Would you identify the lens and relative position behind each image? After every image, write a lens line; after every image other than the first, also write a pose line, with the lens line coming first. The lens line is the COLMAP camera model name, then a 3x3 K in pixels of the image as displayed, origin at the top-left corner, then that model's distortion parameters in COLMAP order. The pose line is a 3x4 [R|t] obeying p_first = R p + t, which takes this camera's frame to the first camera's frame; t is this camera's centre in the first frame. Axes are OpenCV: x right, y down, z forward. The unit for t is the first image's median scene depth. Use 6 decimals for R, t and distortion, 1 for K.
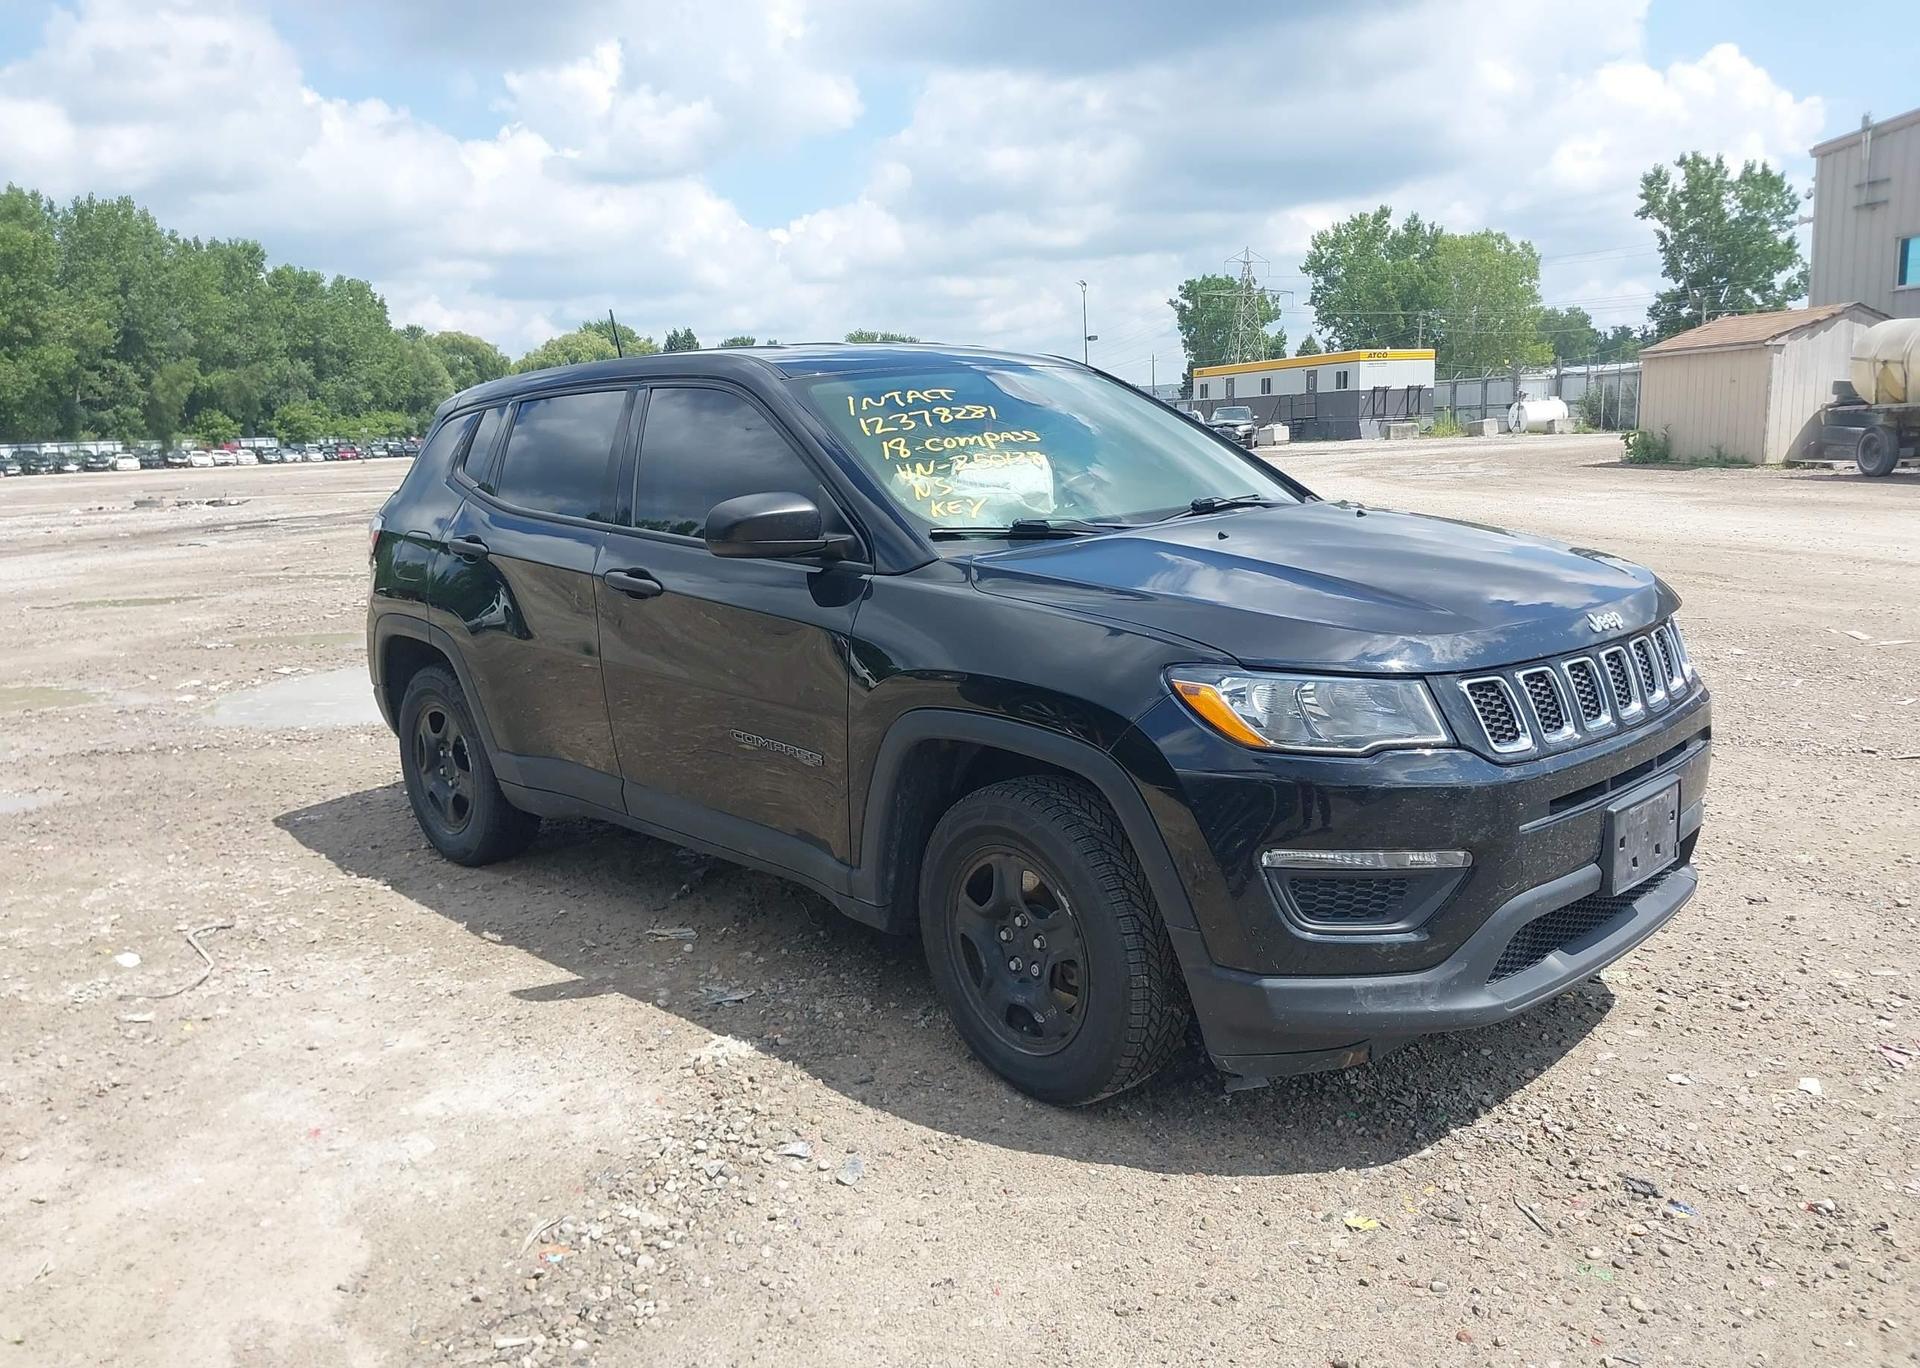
lens RADIAL K [[1530.4, 0, 992.2], [0, 1530.4, 680.2], [0, 0, 1]] dist [0.018202, -0.040990]
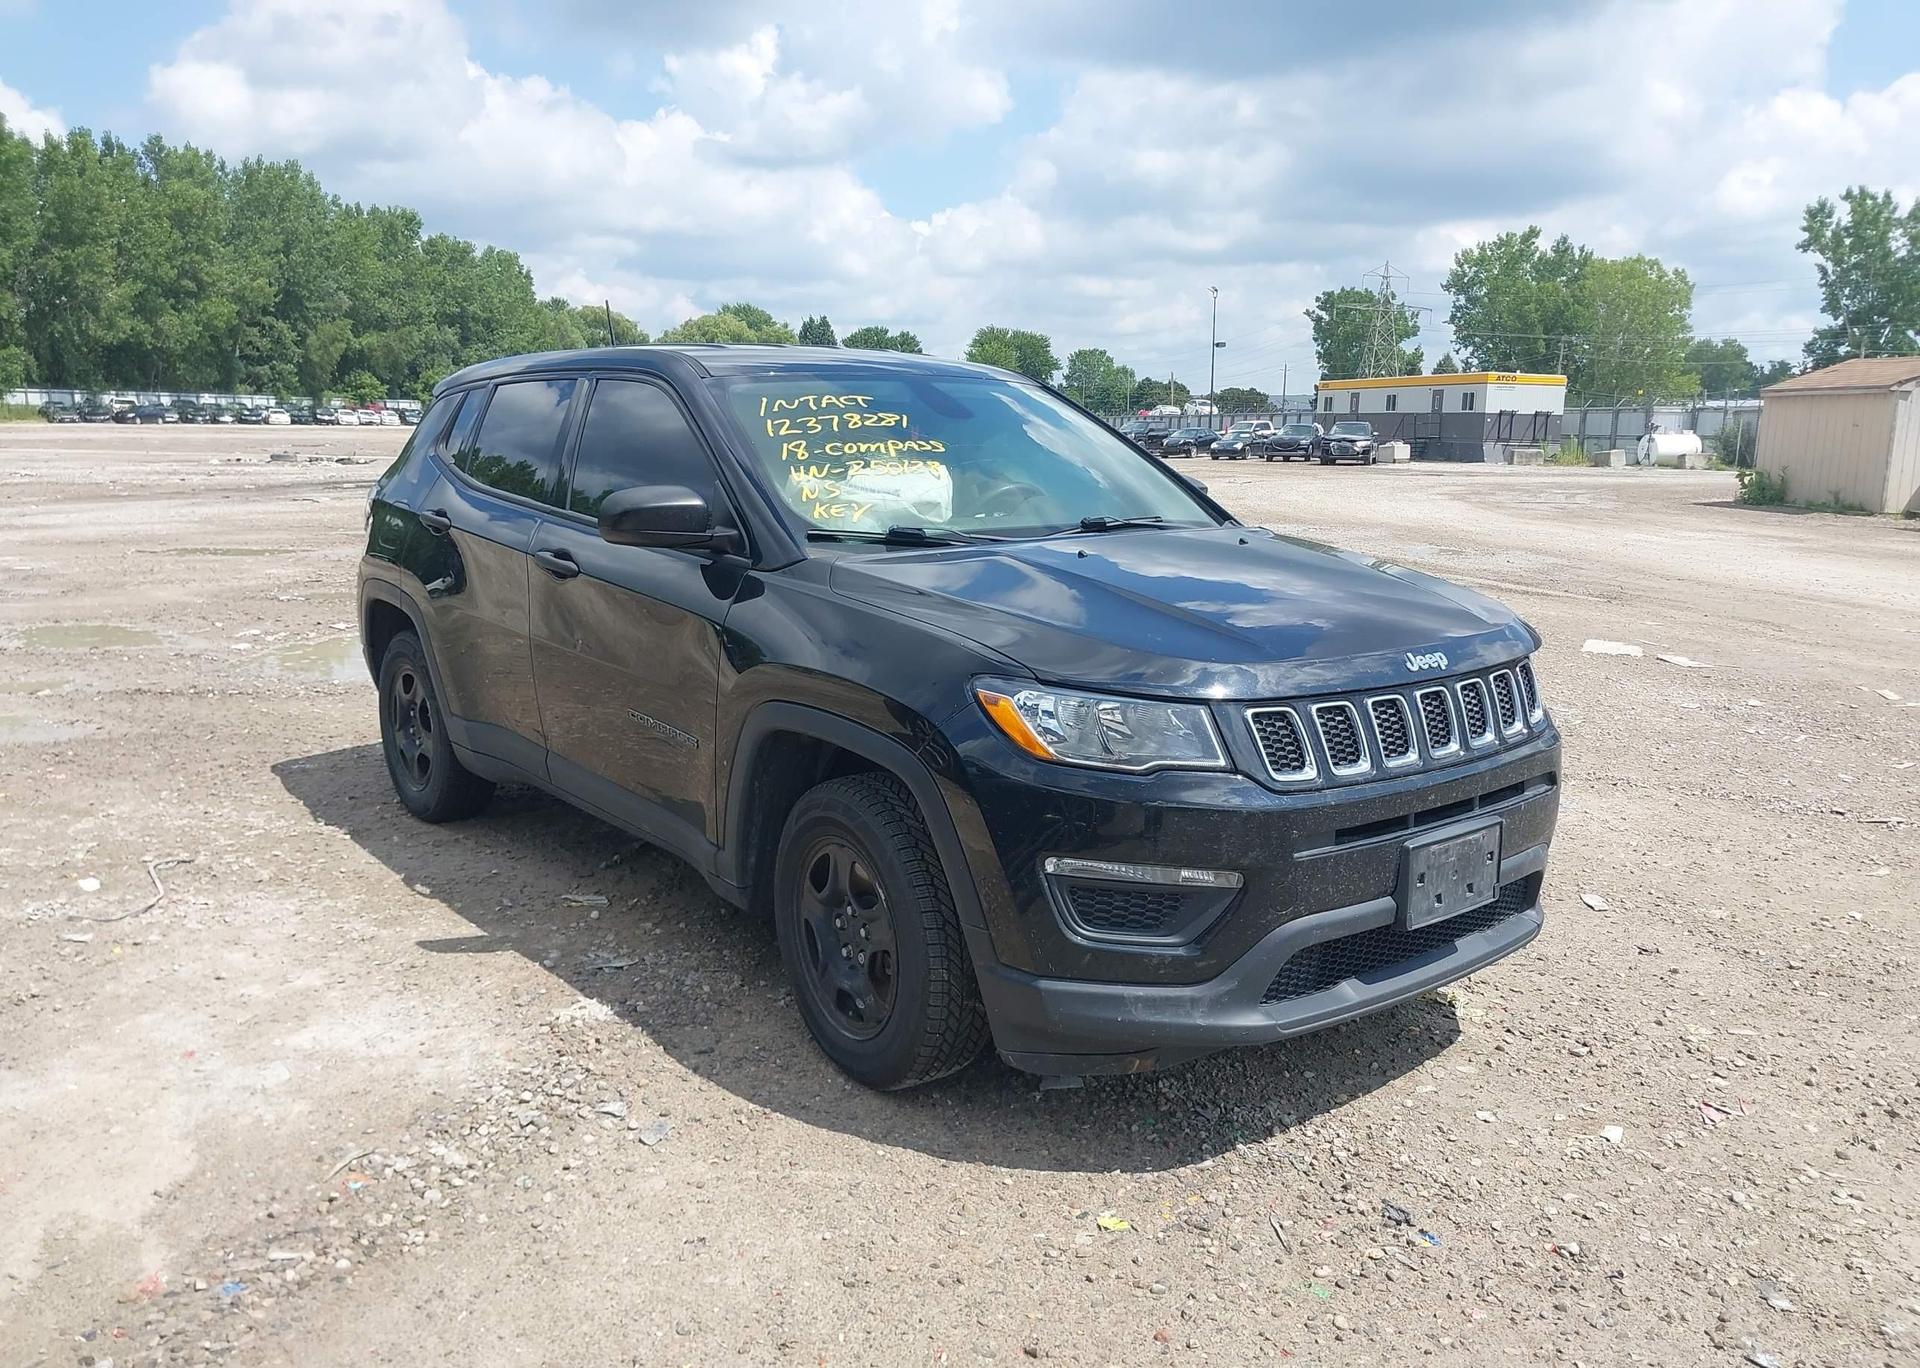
lens RADIAL K [[1530.4, 0, 992.2], [0, 1530.4, 680.2], [0, 0, 1]] dist [0.018202, -0.040990]
pose [[0.995157, 0.067624, -0.071343, 0.155018], [-0.067559, 0.997710, 0.003319, -0.007831], [0.071404, 0.001517, 0.997446, -0.030629]]
